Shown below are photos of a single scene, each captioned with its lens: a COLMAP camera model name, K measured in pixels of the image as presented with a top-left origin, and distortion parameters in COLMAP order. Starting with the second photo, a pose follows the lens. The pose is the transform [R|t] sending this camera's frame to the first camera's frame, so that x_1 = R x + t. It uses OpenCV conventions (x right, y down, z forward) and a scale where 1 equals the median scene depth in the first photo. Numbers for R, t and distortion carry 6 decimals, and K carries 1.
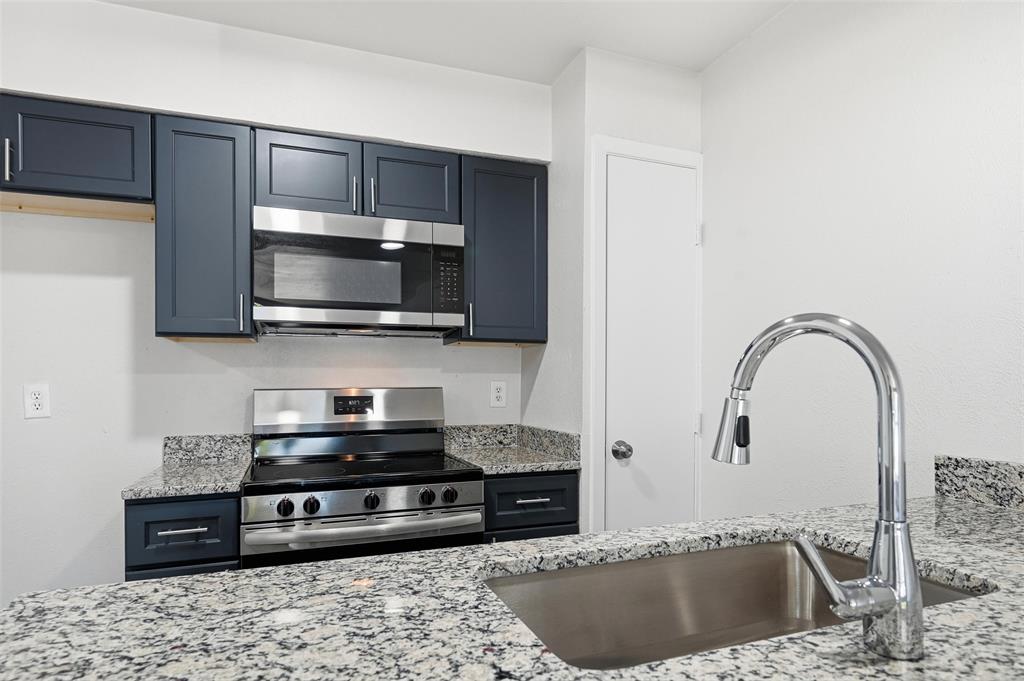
lens RADIAL K [[600.7, 0, 515.0], [0, 600.7, 383.5], [0, 0, 1]] dist [0.000996, -0.000293]
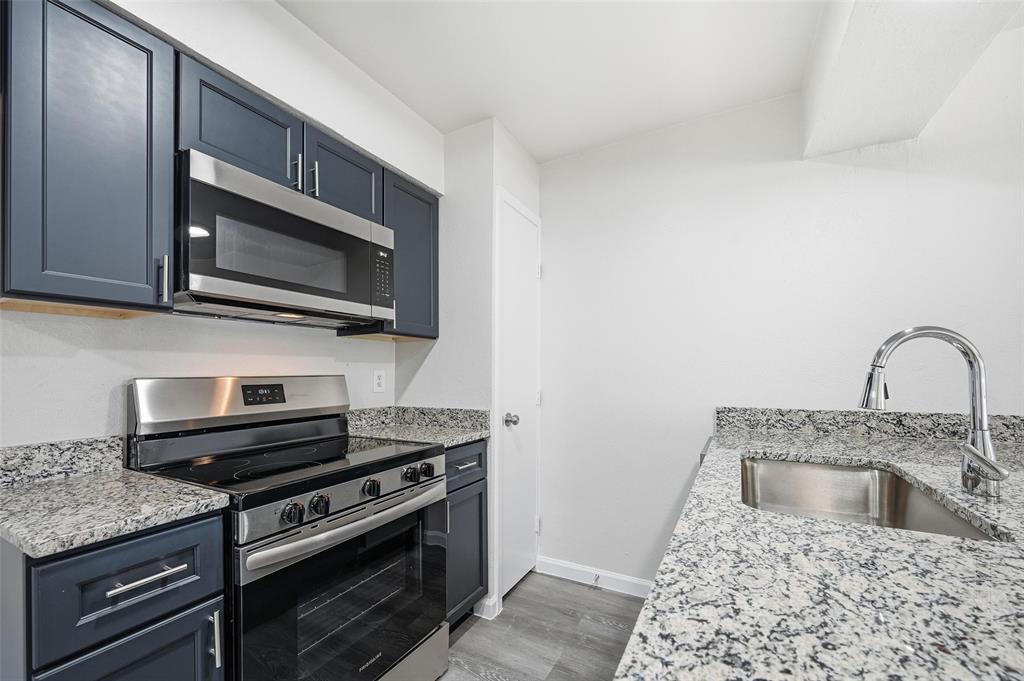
lens RADIAL K [[408.3, 0, 520.6], [0, 408.3, 370.3], [0, 0, 1]] dist [-0.002148, -0.000254]
pose [[0.754620, 0.002692, 0.656156, -0.409882], [0.005504, 0.999930, -0.010432, 0.007868], [-0.656139, 0.011484, 0.754553, 0.271982]]
